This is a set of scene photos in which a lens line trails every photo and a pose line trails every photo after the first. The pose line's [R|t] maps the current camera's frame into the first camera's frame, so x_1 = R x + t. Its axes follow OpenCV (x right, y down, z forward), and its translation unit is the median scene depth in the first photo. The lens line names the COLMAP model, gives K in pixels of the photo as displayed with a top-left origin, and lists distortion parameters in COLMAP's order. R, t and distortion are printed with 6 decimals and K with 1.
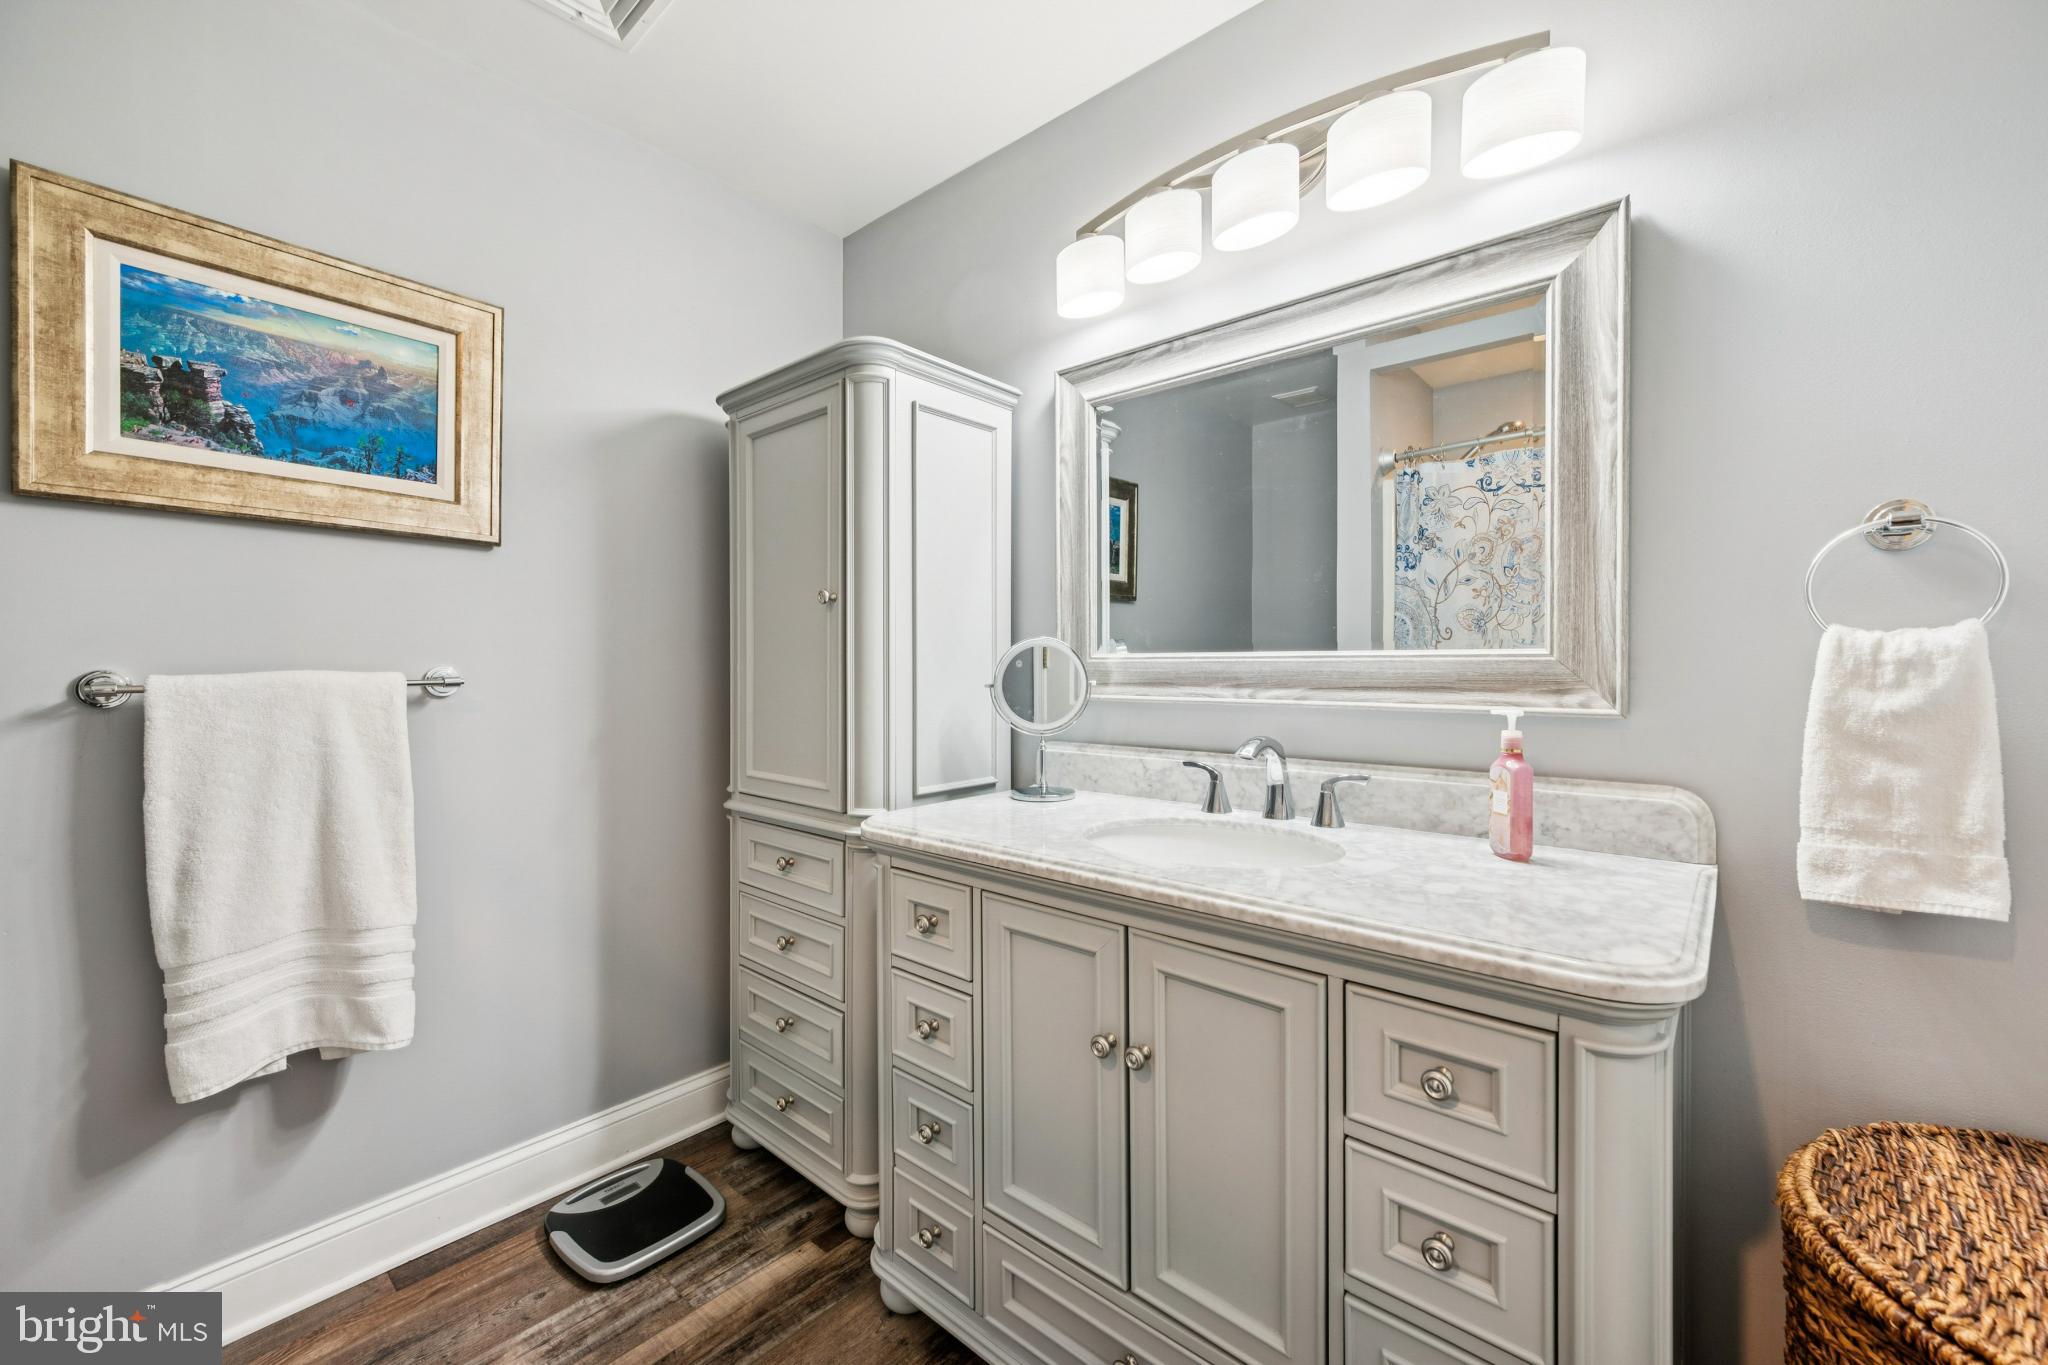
lens RADIAL K [[813.1, 0, 1021.1], [0, 813.1, 678.1], [0, 0, 1]] dist [0.000364, -0.000092]
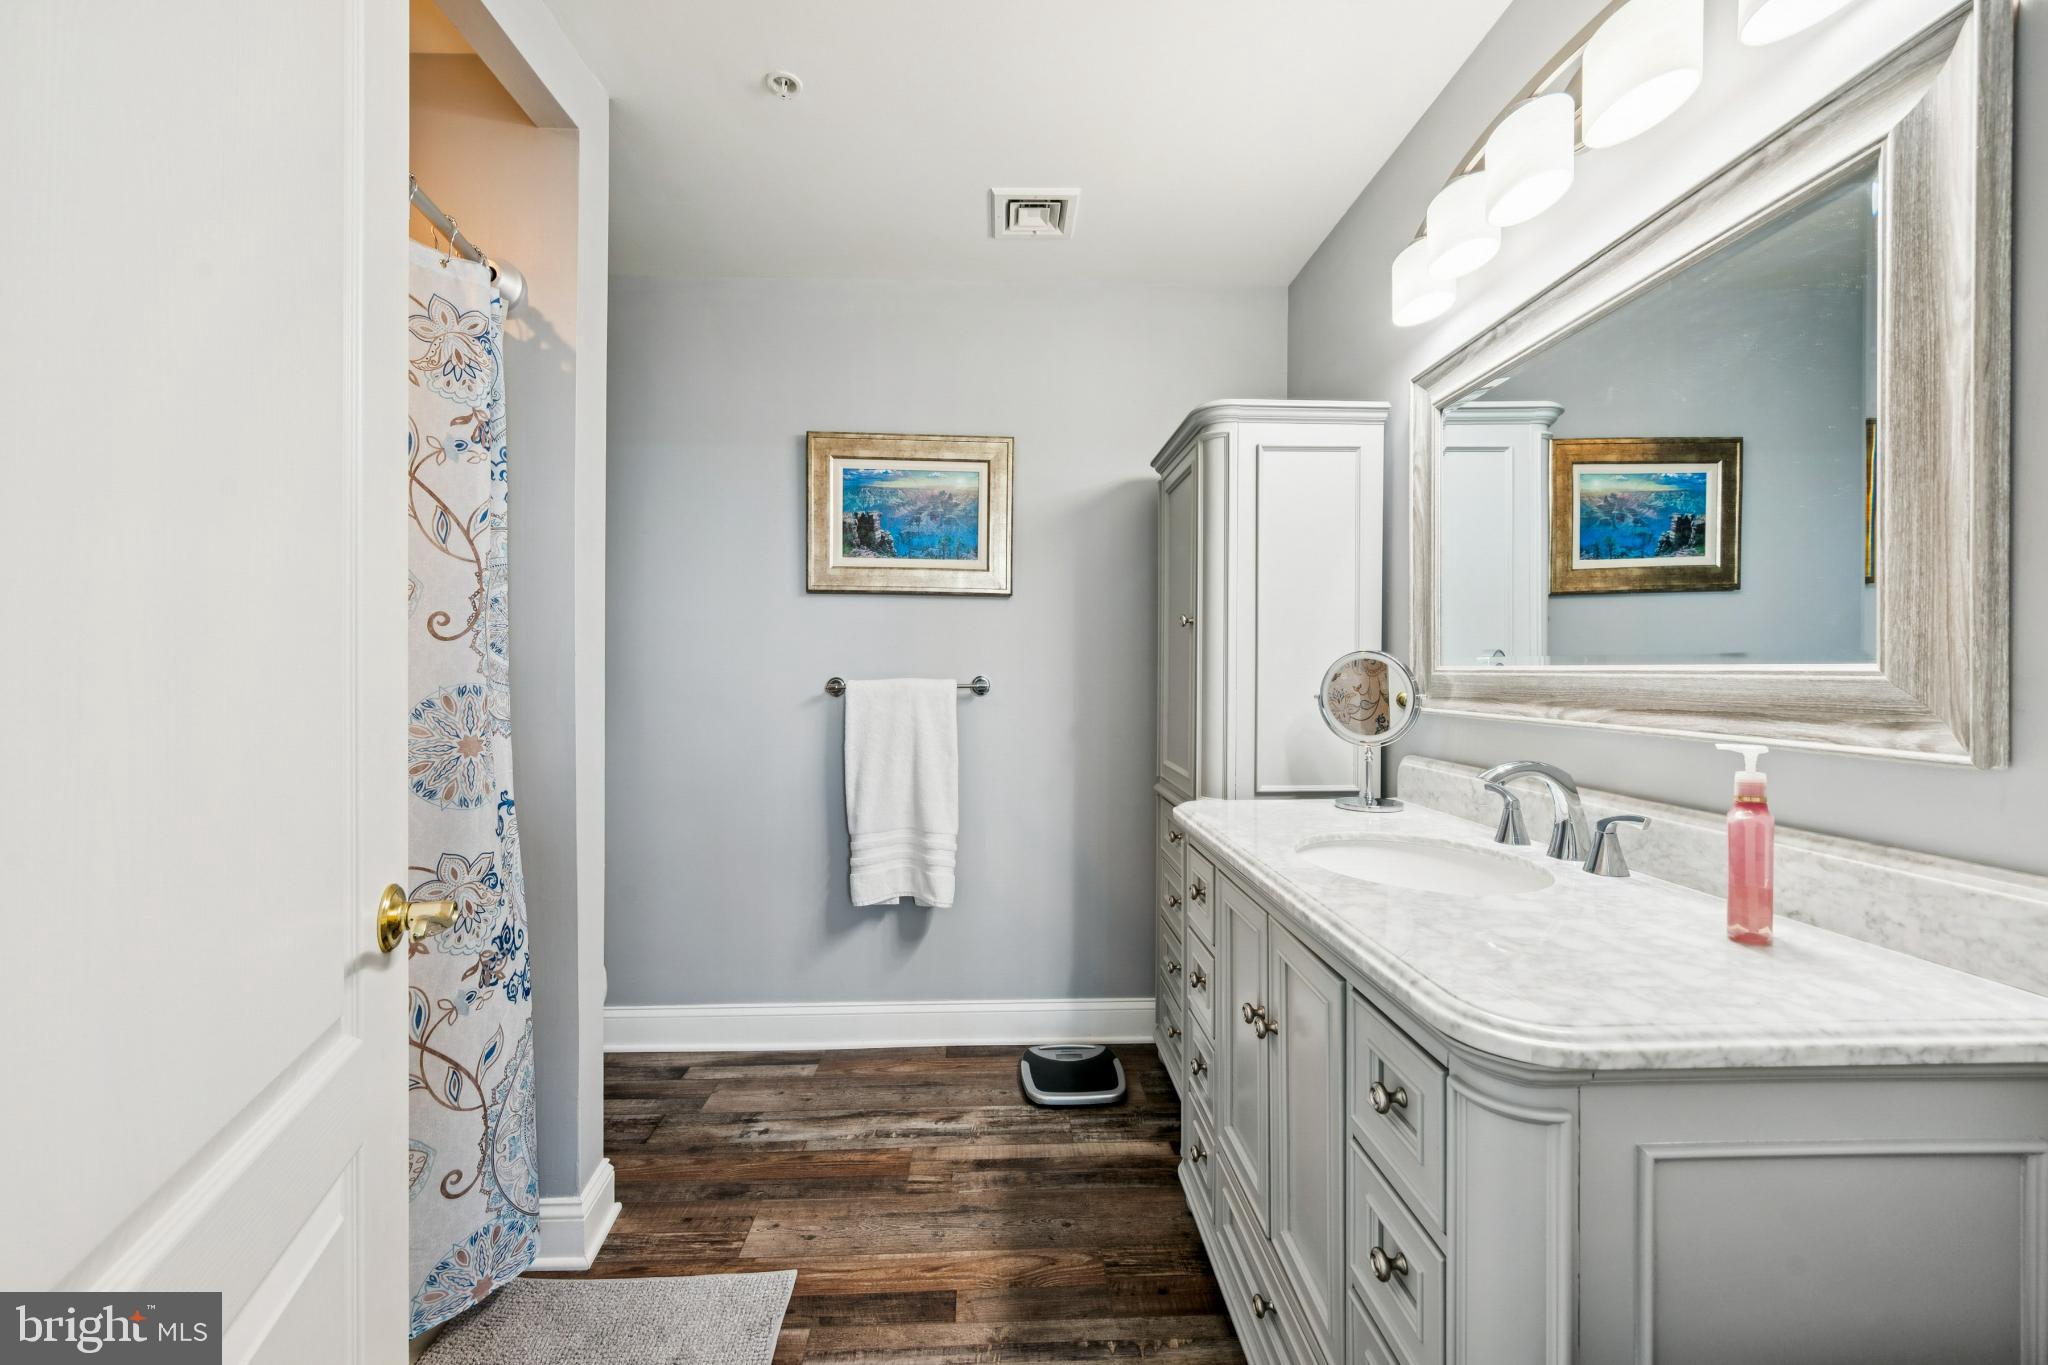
lens RADIAL K [[813.1, 0, 1021.1], [0, 813.1, 678.1], [0, 0, 1]] dist [0.000364, -0.000092]
pose [[0.686386, 0.008859, -0.727184, 0.541695], [-0.012140, 0.999926, 0.000722, -0.013034], [0.727136, 0.008332, 0.686443, -0.019818]]
